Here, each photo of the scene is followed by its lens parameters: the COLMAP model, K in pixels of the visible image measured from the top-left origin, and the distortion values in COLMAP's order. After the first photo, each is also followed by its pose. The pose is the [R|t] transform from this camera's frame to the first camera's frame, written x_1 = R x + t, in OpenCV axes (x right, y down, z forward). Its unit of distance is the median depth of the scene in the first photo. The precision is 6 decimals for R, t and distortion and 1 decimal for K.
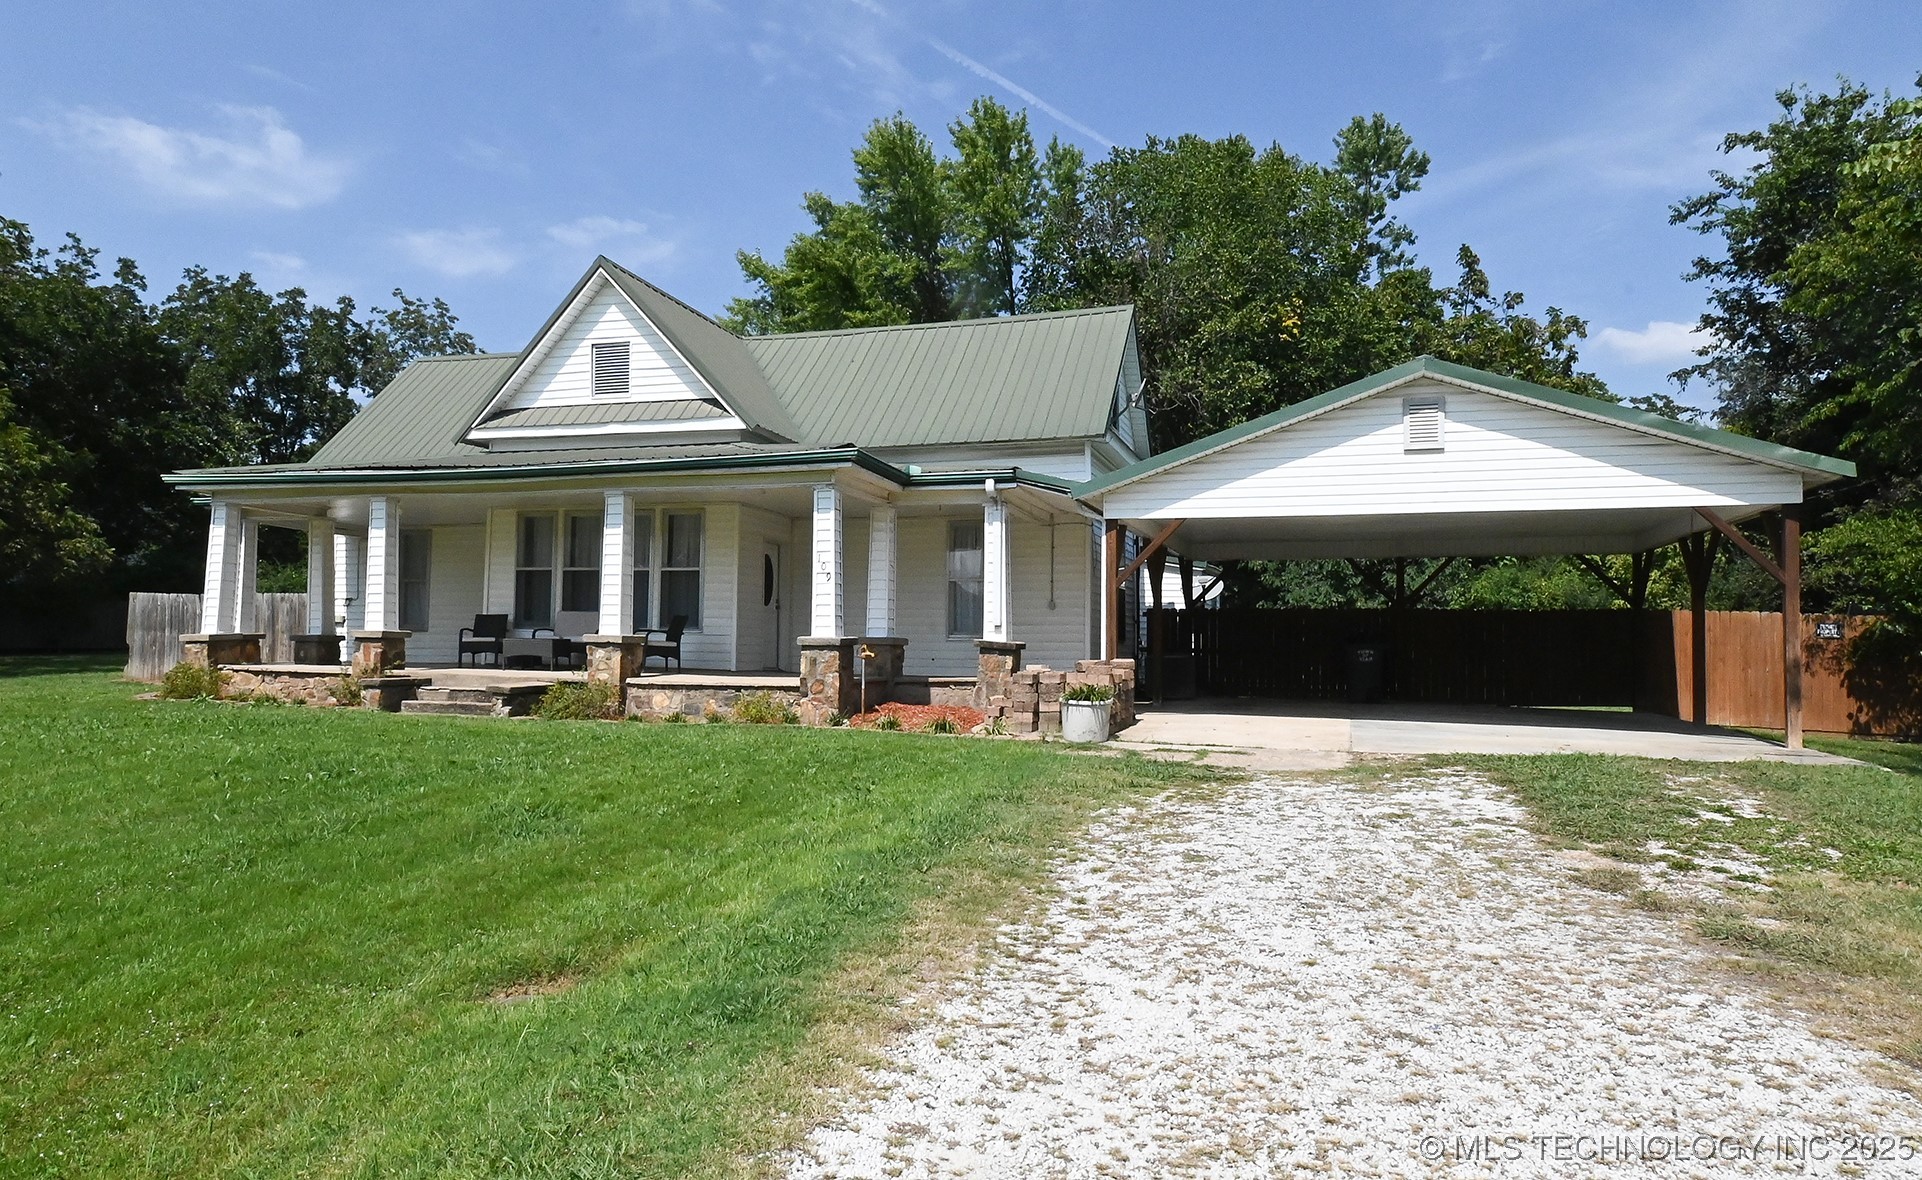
lens RADIAL K [[1181.2, 0, 959.7], [0, 1181.2, 606.8], [0, 0, 1]] dist [0.003023, -0.008262]
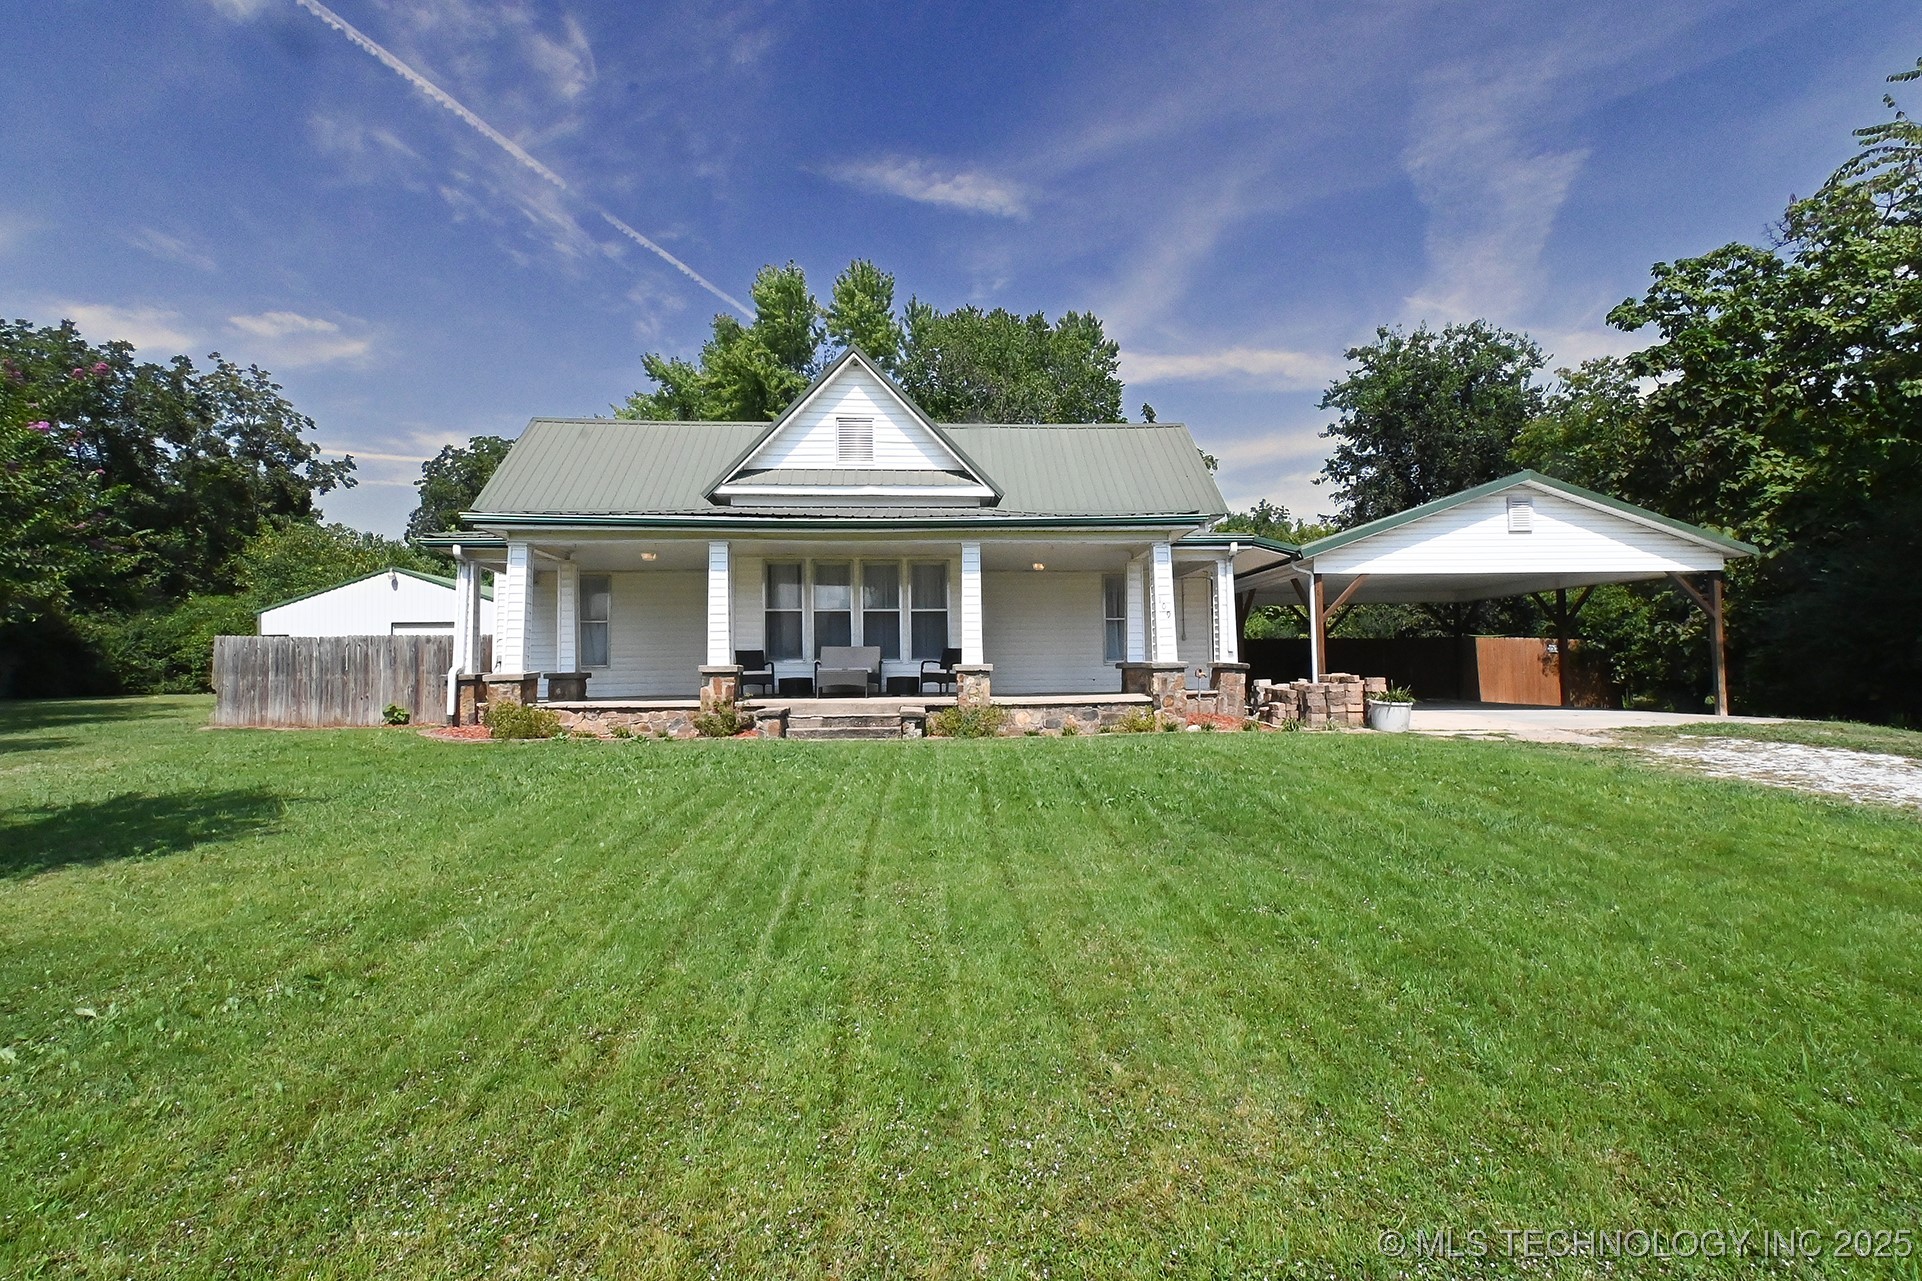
lens RADIAL K [[848.9, 0, 964.2], [0, 848.9, 629.5], [0, 0, 1]] dist [0.006271, -0.002485]
pose [[0.931808, -0.005731, 0.362905, -0.547454], [0.012956, 0.999763, -0.017478, 0.003503], [-0.362719, 0.020988, 0.931662, 0.192924]]
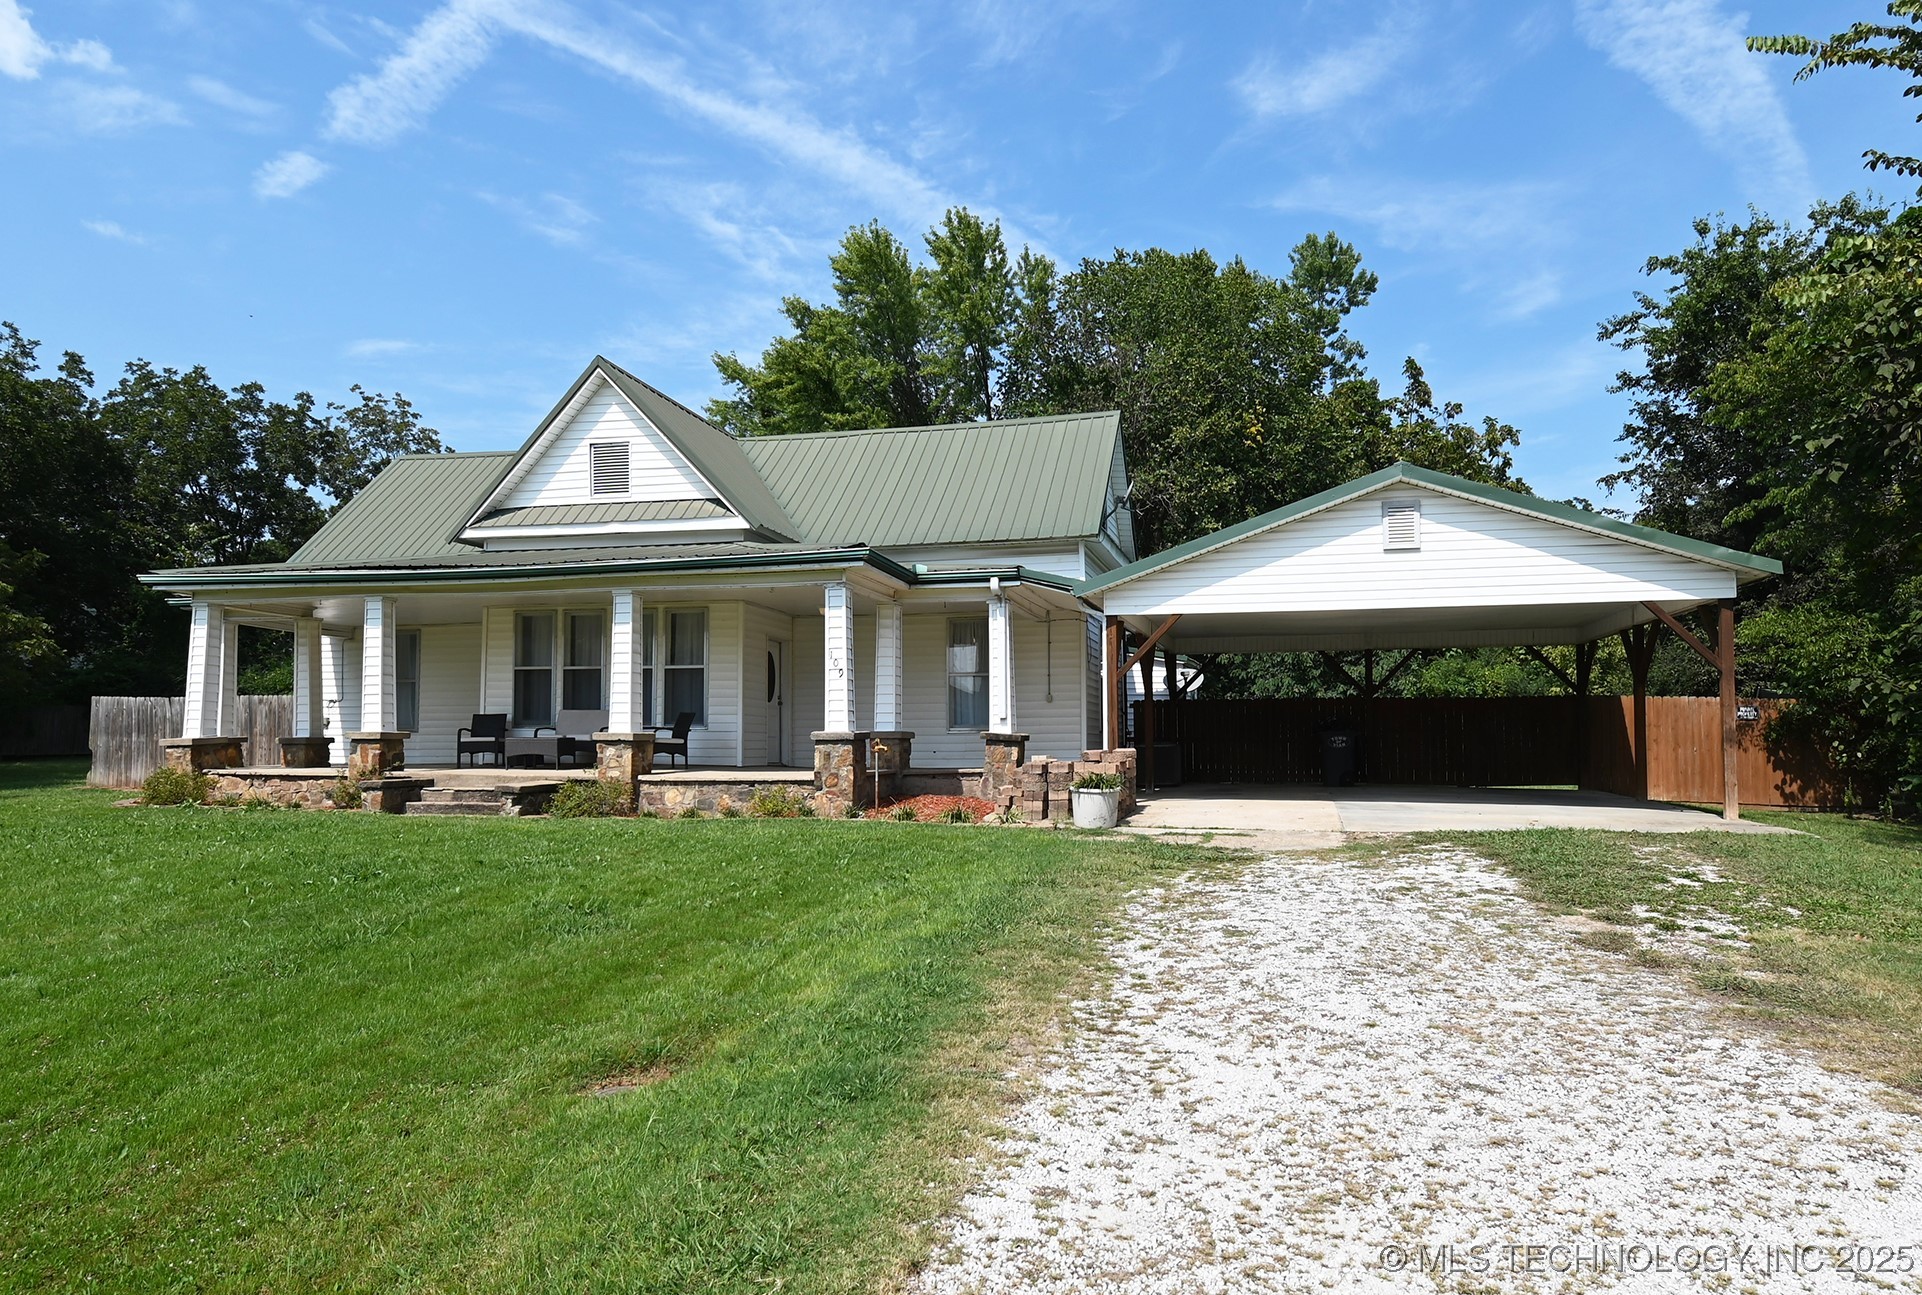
lens RADIAL K [[1141.9, 0, 1037.1], [0, 1141.9, 702.6], [0, 0, 1]] dist [0.007759, -0.010769]
pose [[0.995663, -0.012378, 0.092211, -0.028110], [0.012245, 0.999923, 0.002009, 0.000311], [-0.092229, -0.000871, 0.995737, -0.003524]]
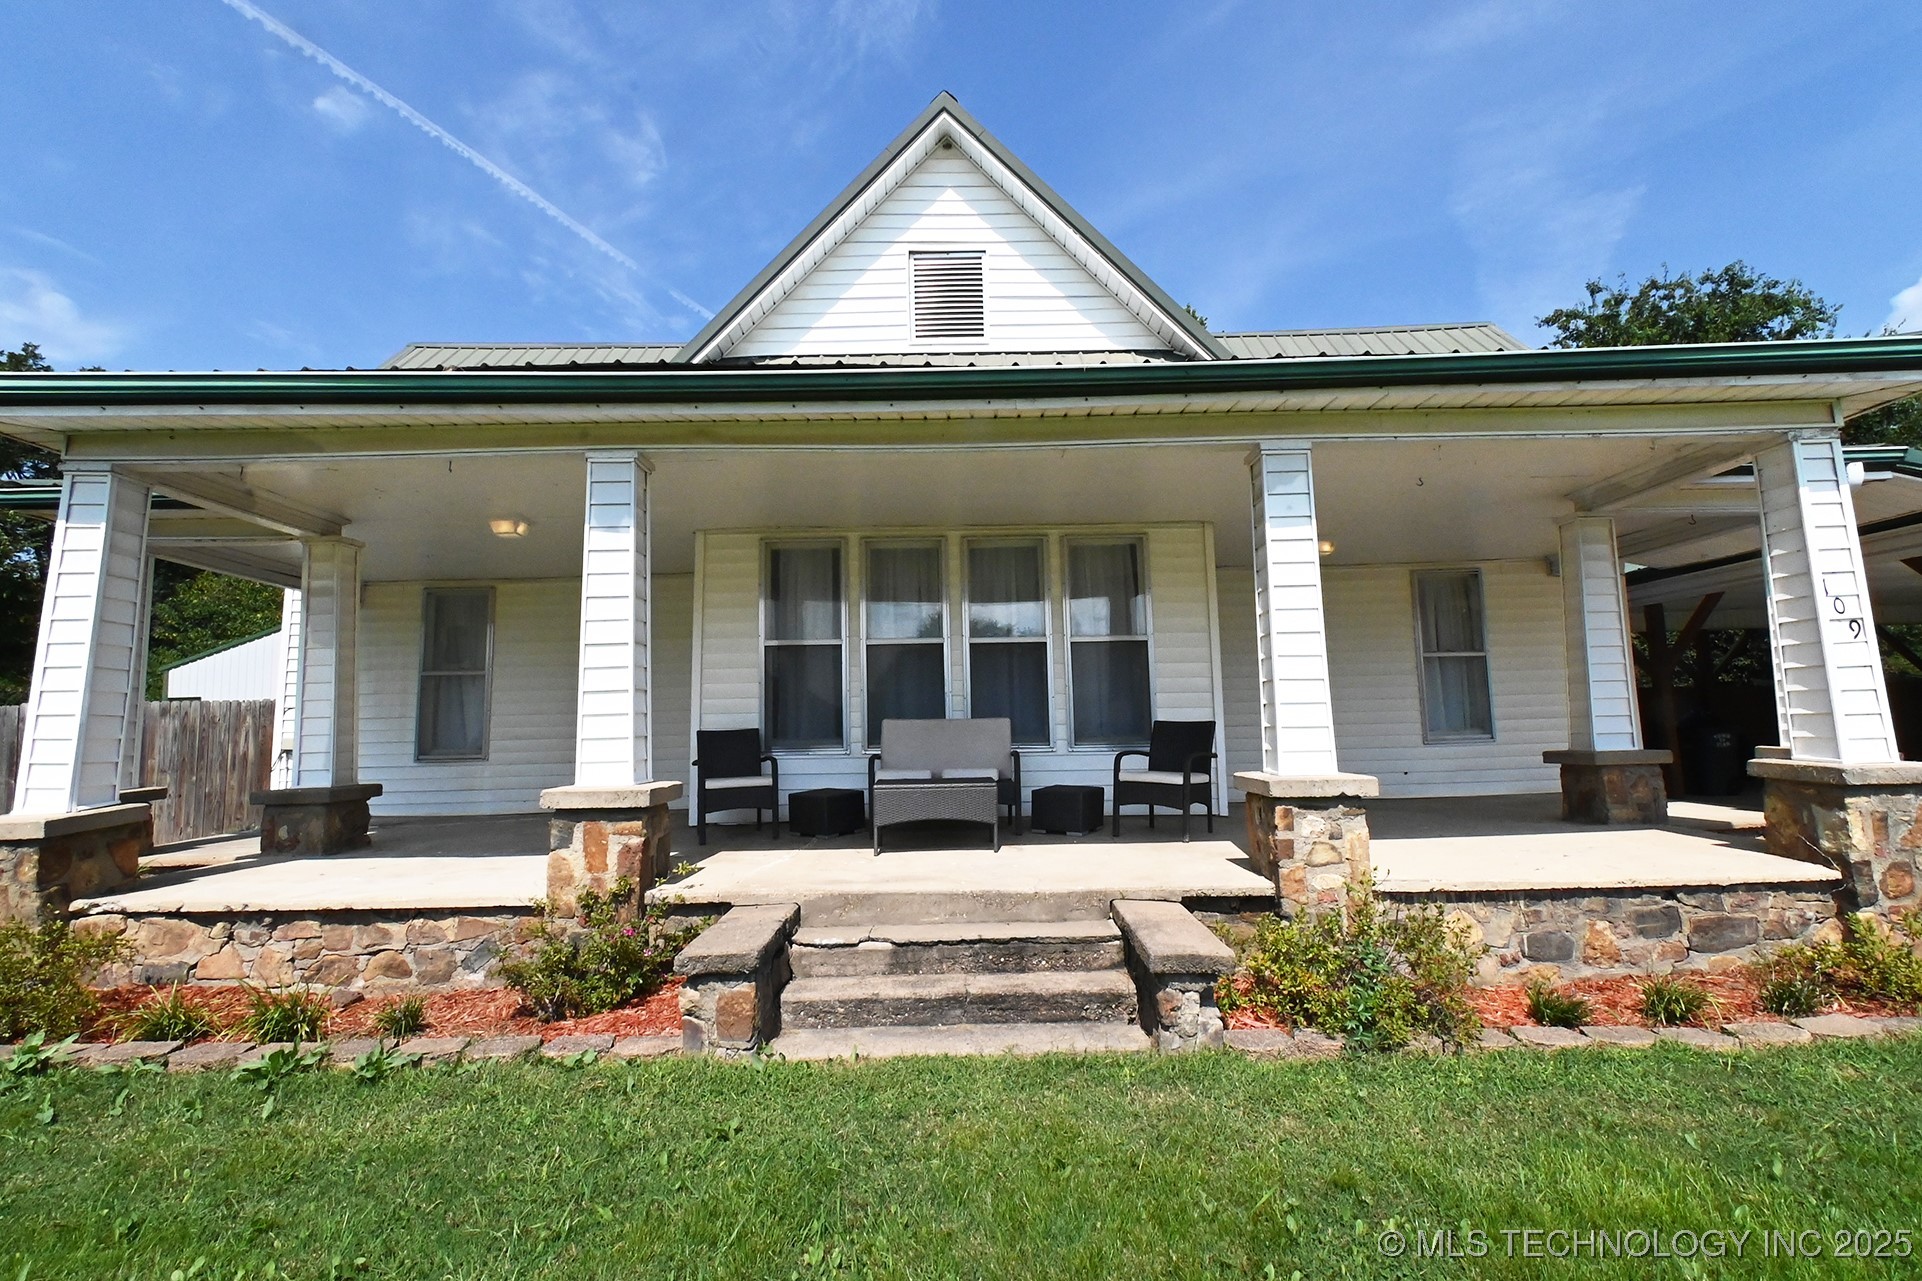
lens RADIAL K [[848.9, 0, 965.9], [0, 848.9, 637.1], [0, 0, 1]] dist [0.006271, -0.002485]
pose [[0.952696, -0.002442, 0.303914, -0.450648], [0.024678, 0.997287, -0.069347, -0.006419], [-0.302921, 0.073566, 0.950172, 0.670929]]
